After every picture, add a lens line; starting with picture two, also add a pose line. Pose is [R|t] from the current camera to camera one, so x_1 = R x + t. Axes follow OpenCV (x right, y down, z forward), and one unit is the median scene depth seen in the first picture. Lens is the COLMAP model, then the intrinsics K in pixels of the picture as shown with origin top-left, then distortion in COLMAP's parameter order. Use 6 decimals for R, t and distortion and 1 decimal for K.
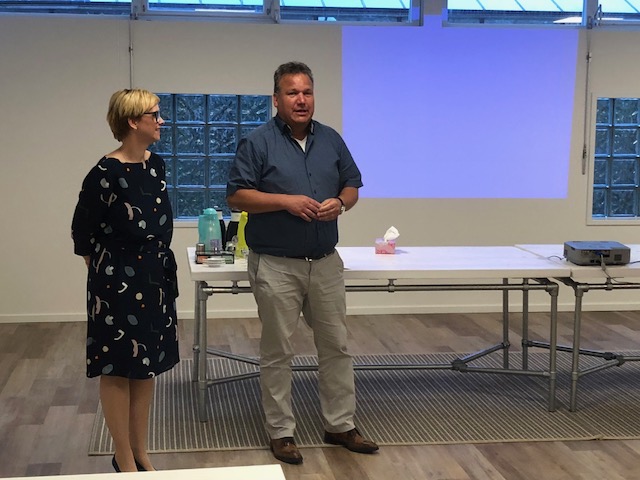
lens RADIAL K [[1089.6, 0, 343.0], [0, 1089.6, 243.9], [0, 0, 1]] dist [0.081575, 0.000000]
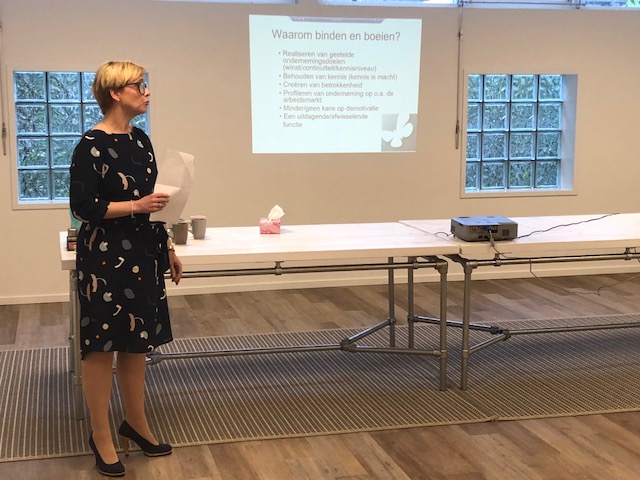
lens RADIAL K [[981.7, 0, 324.8], [0, 981.7, 232.0], [0, 0, 1]] dist [0.089449, 0.000000]
pose [[0.994454, -0.023476, 0.102518, -0.002399], [0.021561, 0.999573, 0.019746, -0.008892], [-0.102938, -0.017426, 0.994535, 0.127693]]
